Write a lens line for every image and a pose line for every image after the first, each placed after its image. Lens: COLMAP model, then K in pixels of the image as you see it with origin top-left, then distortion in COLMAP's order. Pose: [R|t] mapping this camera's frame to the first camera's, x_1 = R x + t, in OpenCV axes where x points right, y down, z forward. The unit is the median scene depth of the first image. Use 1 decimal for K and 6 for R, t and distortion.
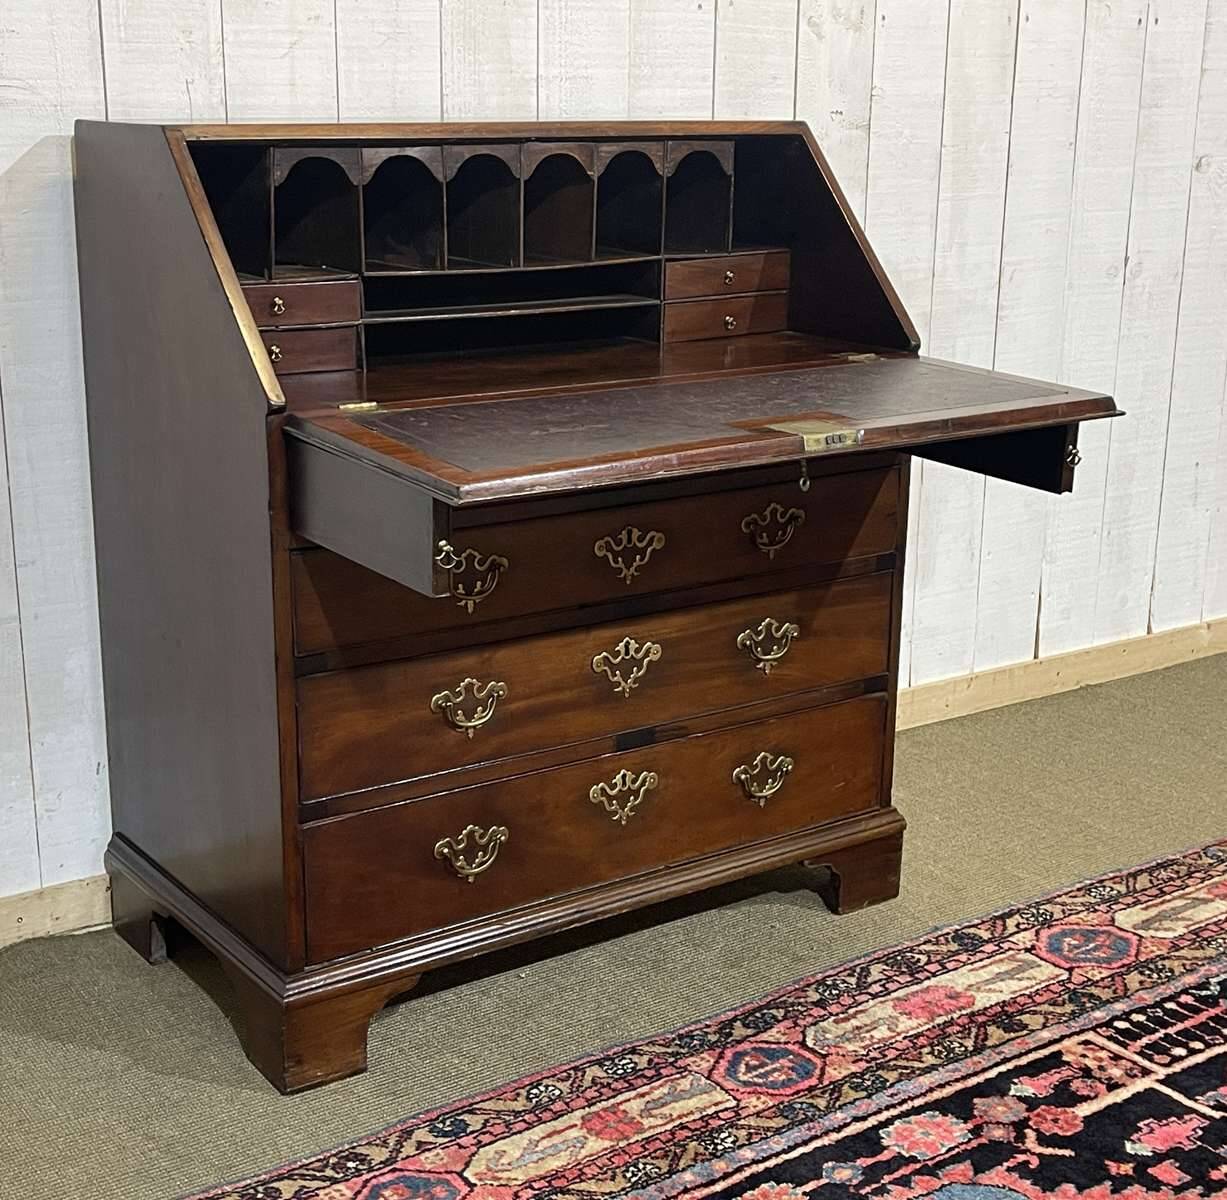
lens RADIAL K [[1914.9, 0, 579.7], [0, 1914.9, 626.3], [0, 0, 1]] dist [0.043631, 0.000000]
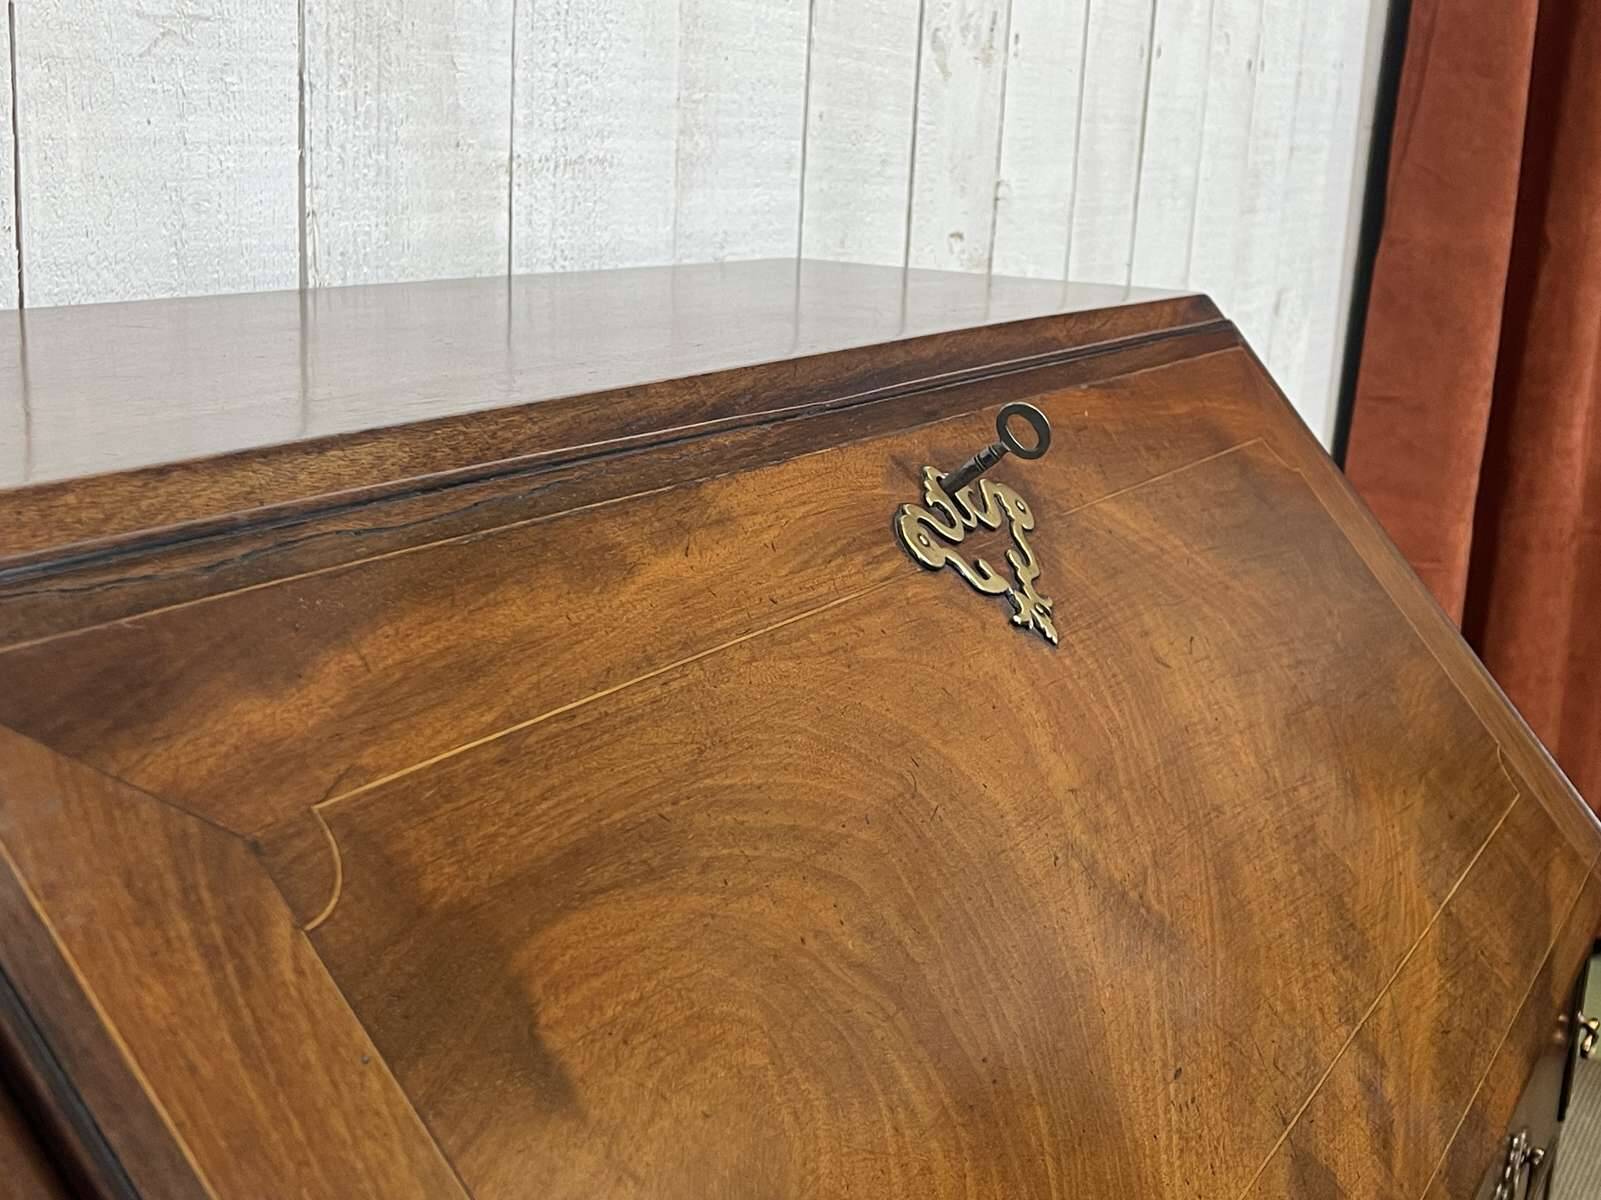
lens RADIAL K [[2161.0, 0, 808.0], [0, 2161.0, 614.2], [0, 0, 1]] dist [0.051338, 0.000000]
pose [[0.882229, -0.071609, 0.465342, -0.183497], [0.089664, 0.995831, -0.016748, -0.210436], [-0.462203, 0.056500, 0.884972, 0.690044]]
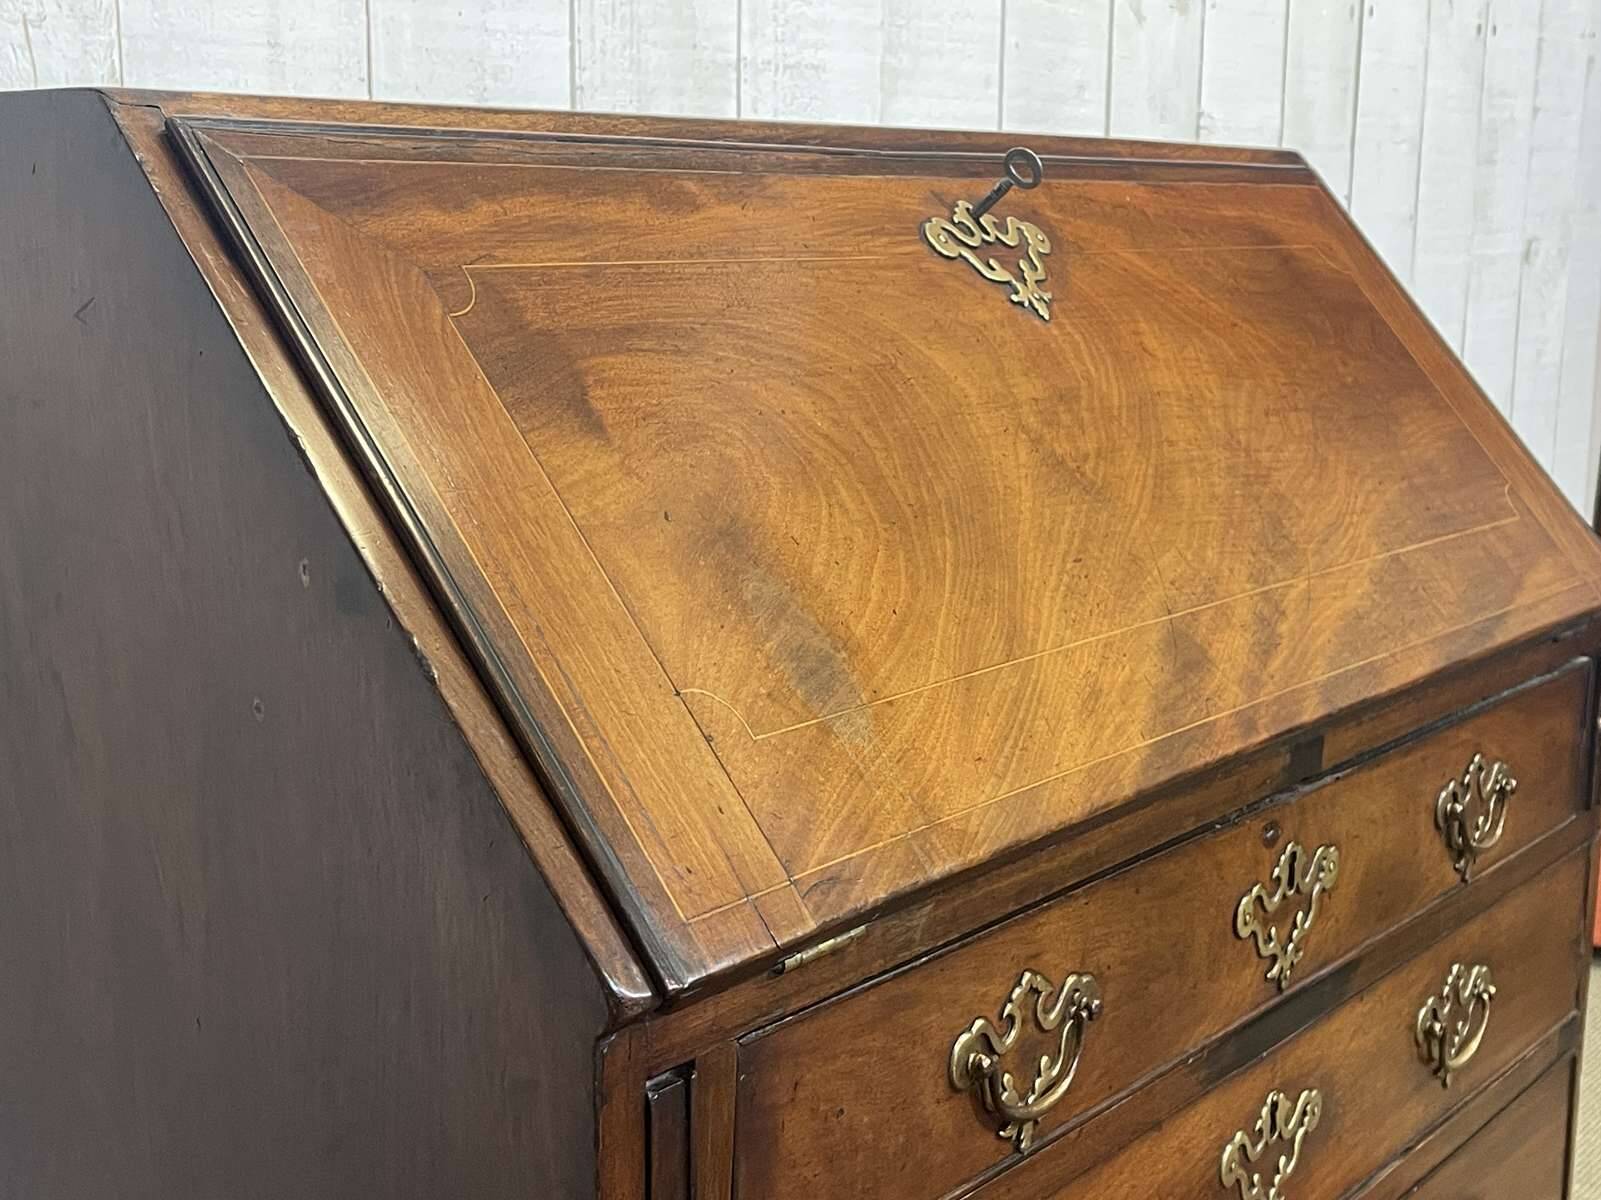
lens RADIAL K [[2161.0, 0, 827.5], [0, 2161.0, 594.3], [0, 0, 1]] dist [0.051338, 0.000000]
pose [[0.954656, -0.052044, 0.293126, -0.182514], [0.079313, 0.993478, -0.081917, -0.120198], [-0.286951, 0.101451, 0.952558, 0.547797]]
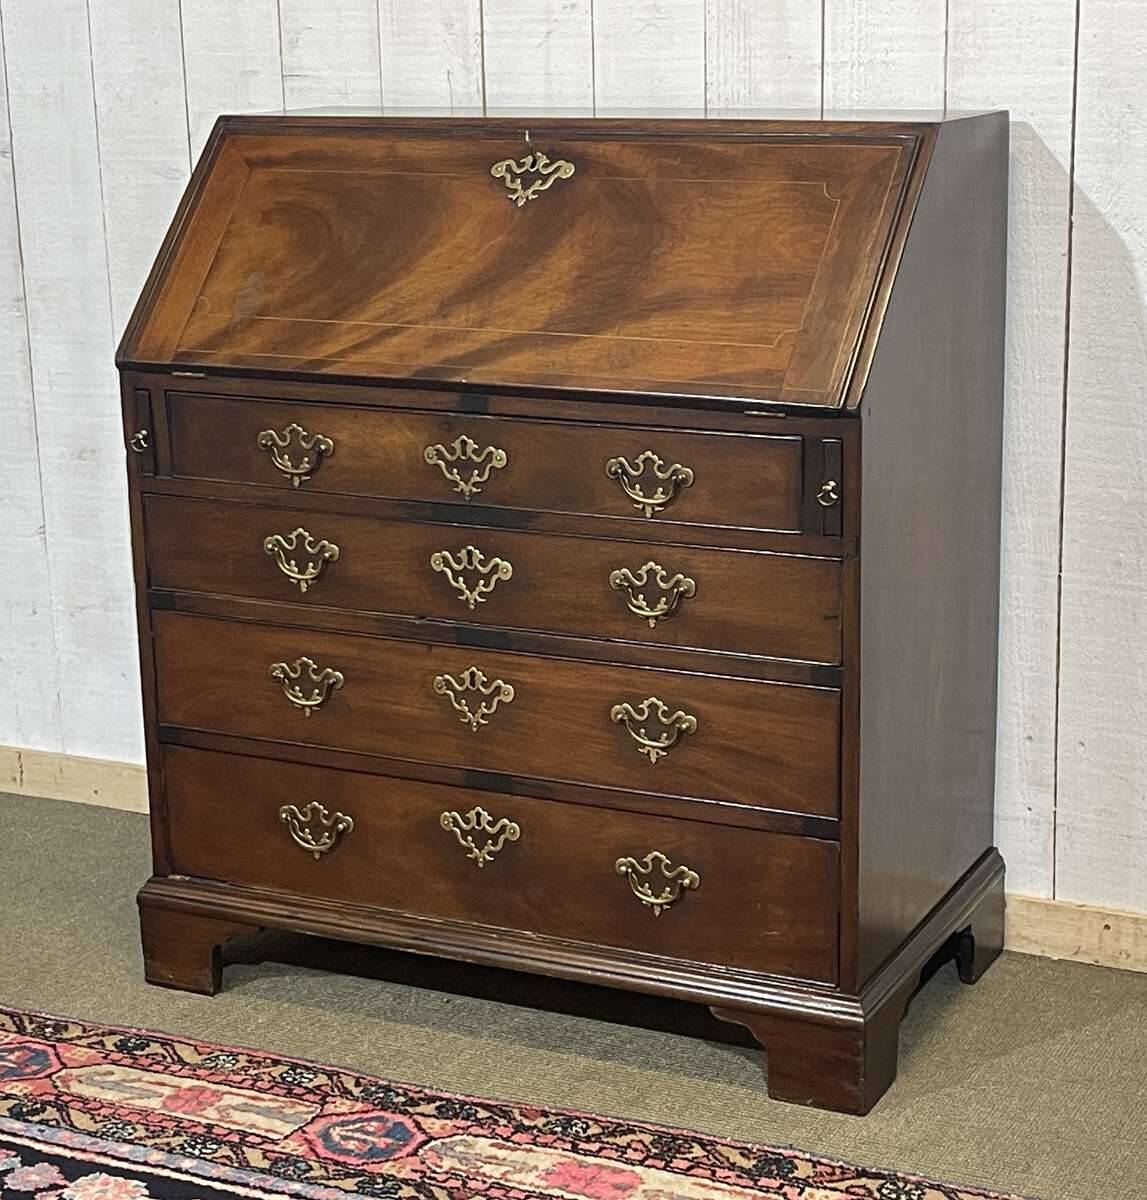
lens RADIAL K [[2430.8, 0, 593.9], [0, 2430.8, 631.0], [0, 0, 1]] dist [0.090998, 0.000000]
pose [[0.487813, 0.205771, -0.848350, 1.016960], [-0.223506, 0.968869, 0.106484, -0.145056], [0.843851, 0.137667, 0.518617, 0.412863]]
